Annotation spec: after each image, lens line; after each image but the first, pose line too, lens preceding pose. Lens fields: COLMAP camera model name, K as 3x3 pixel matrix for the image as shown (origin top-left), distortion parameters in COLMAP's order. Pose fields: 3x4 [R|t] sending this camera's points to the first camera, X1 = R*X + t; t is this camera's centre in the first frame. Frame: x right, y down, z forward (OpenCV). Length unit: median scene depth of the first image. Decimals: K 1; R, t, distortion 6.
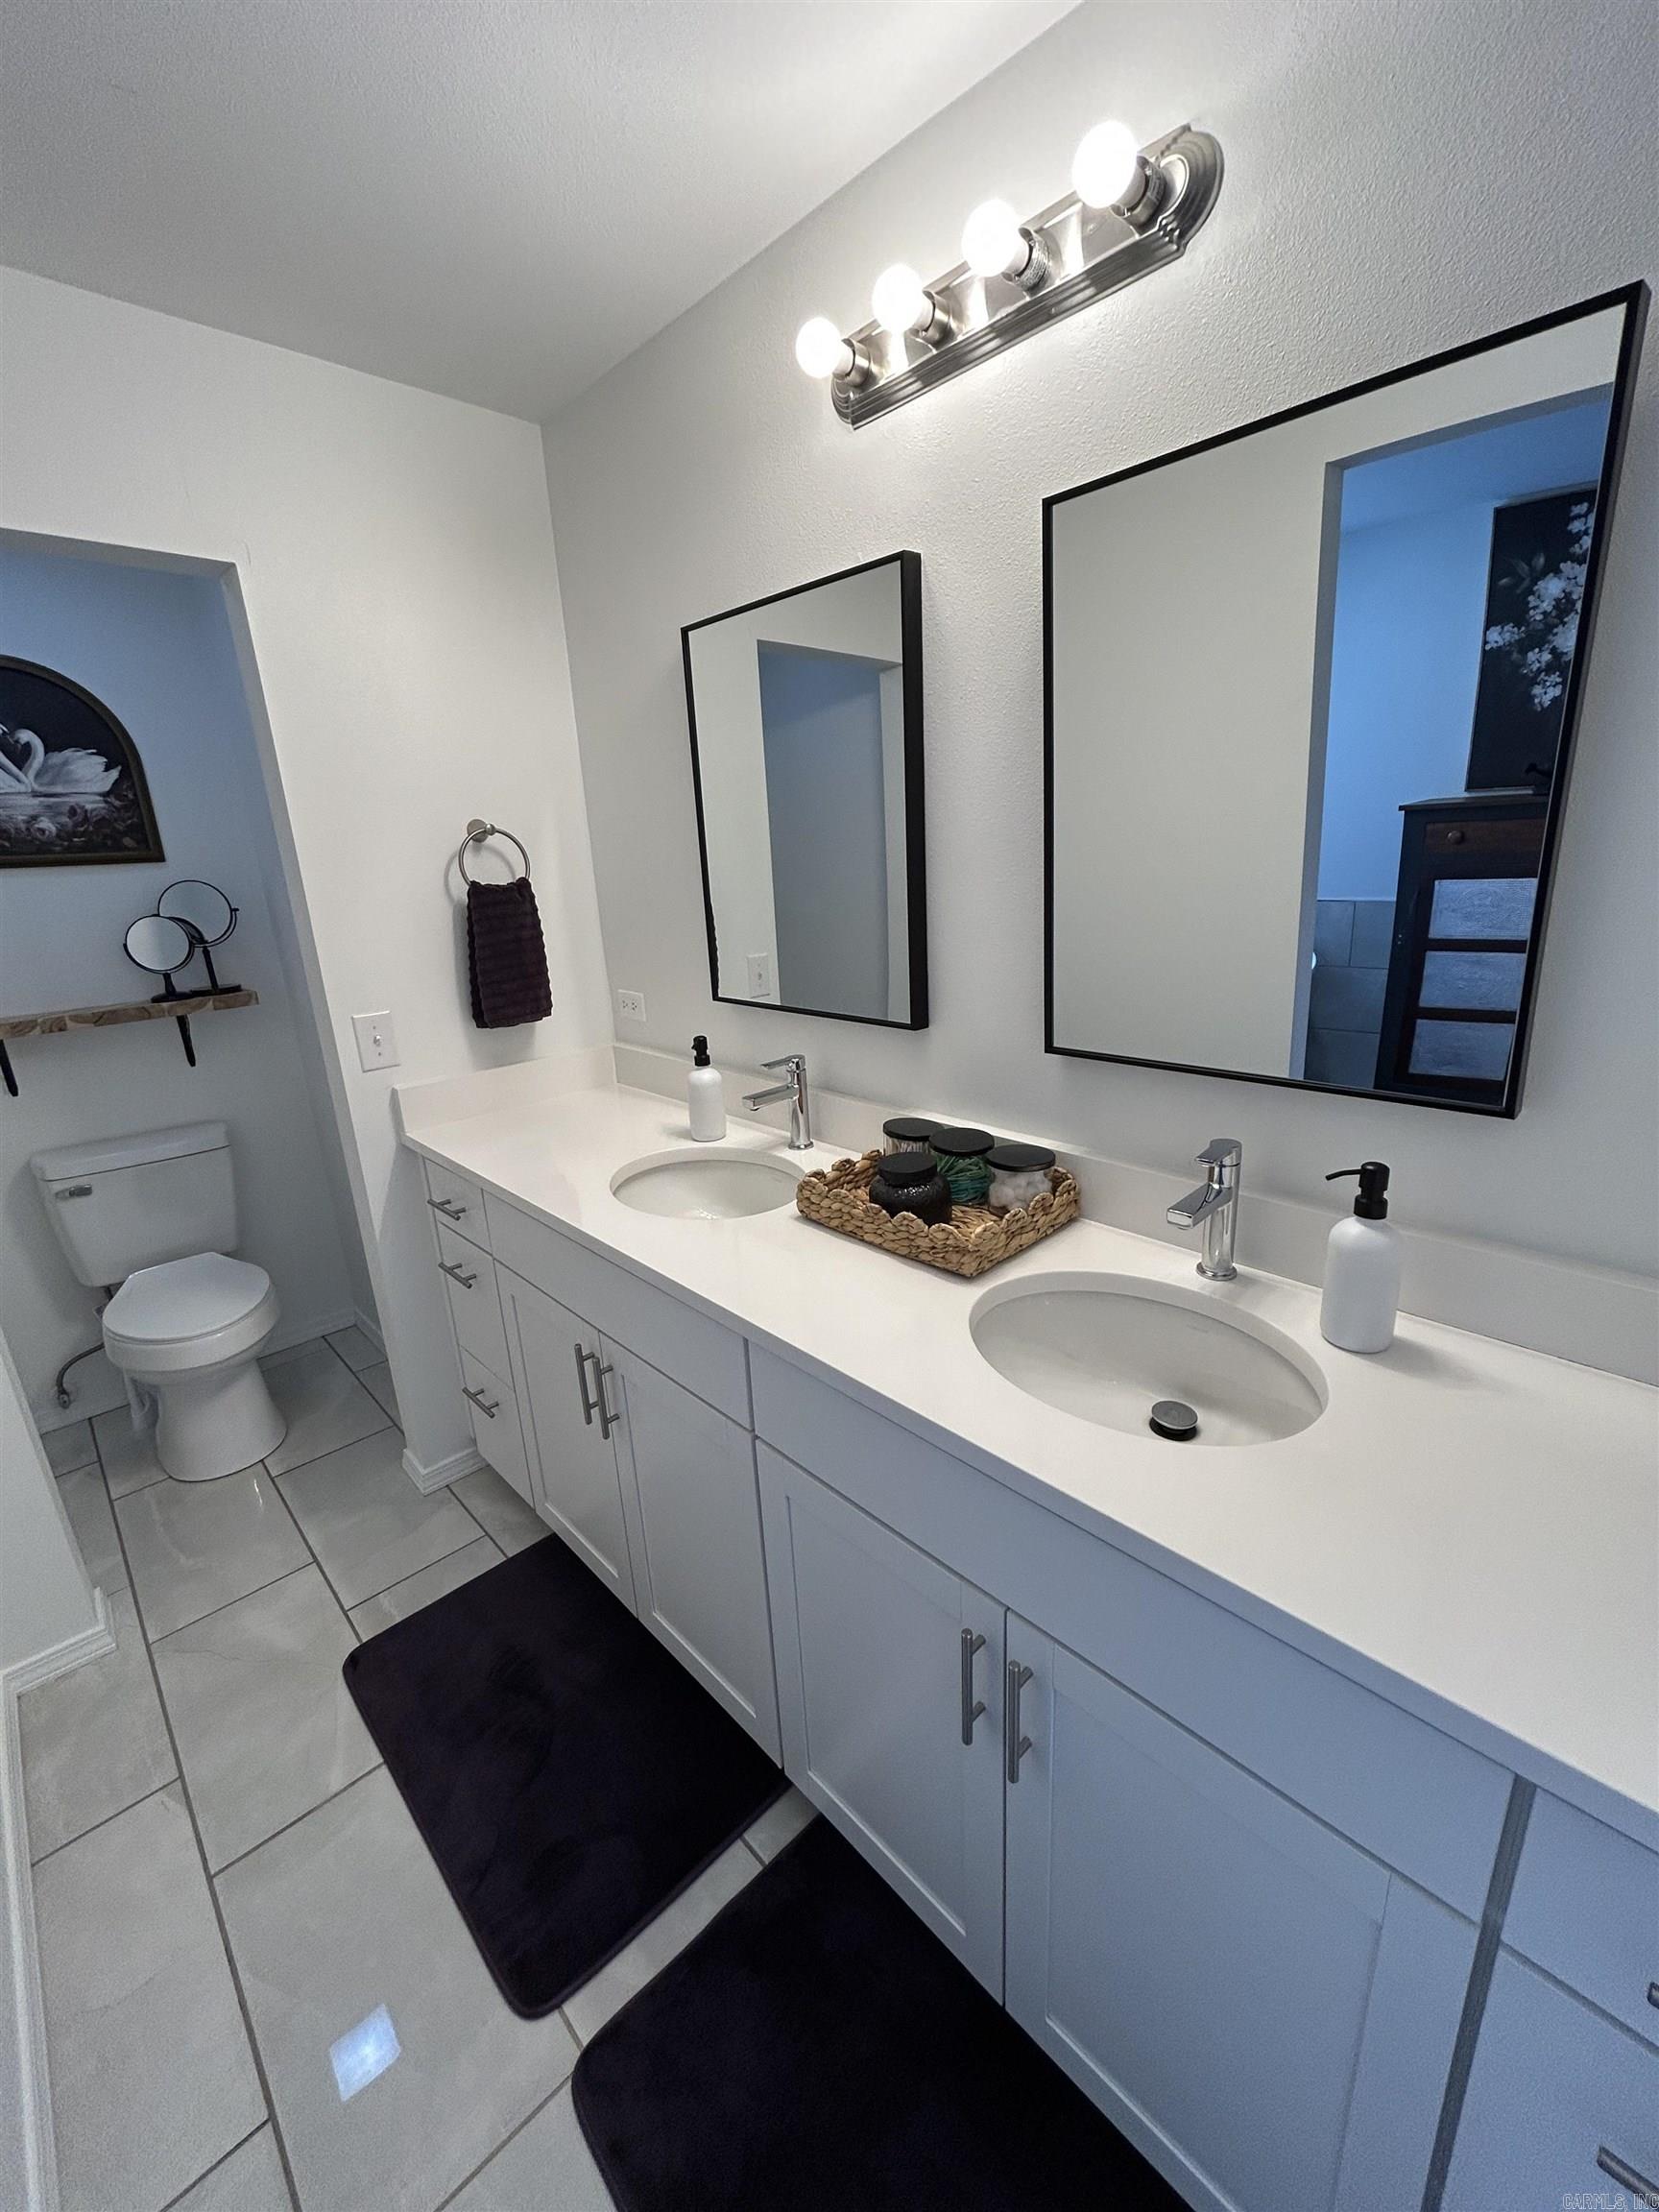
lens RADIAL K [[896.0, 0, 832.1], [0, 896.0, 1105.8], [0, 0, 1]] dist [-0.001400, 0.000687]
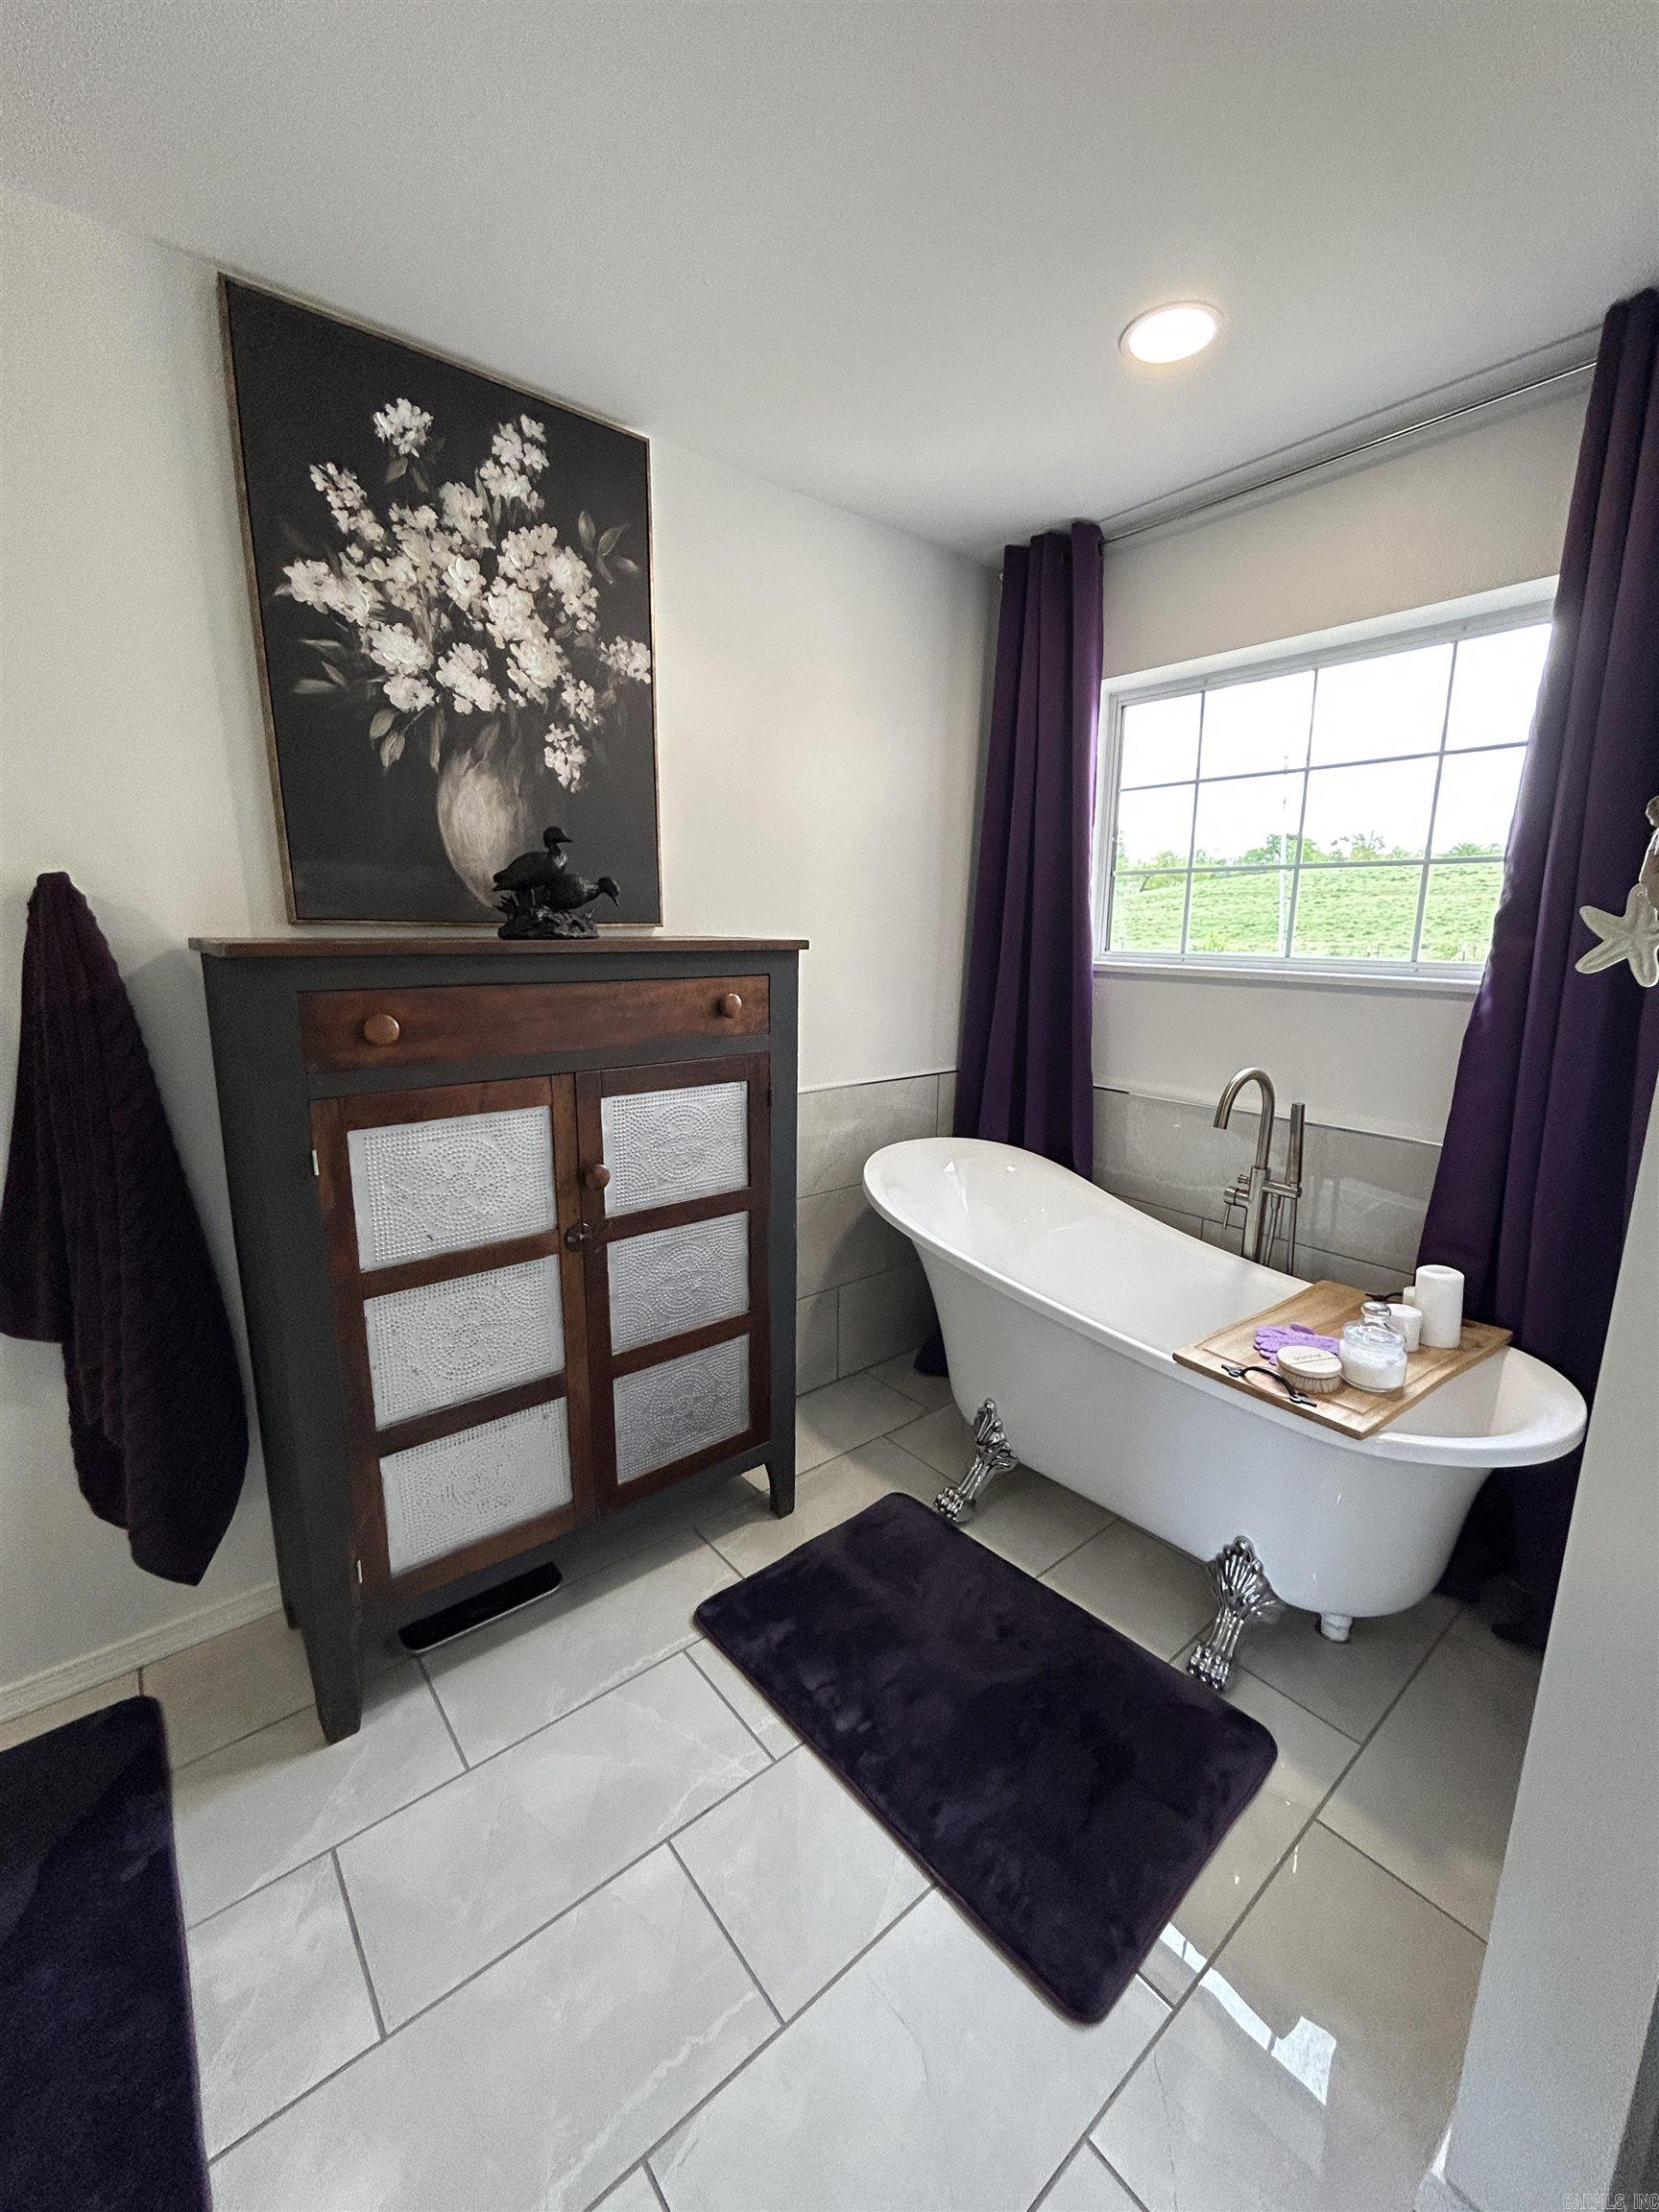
lens RADIAL K [[896.0, 0, 823.6], [0, 896.0, 1100.9], [0, 0, 1]] dist [-0.001400, 0.000687]
pose [[0.081069, -0.149561, 0.985423, 0.743580], [0.274755, 0.953724, 0.122146, -0.644988], [-0.958090, 0.260848, 0.118410, 1.851931]]
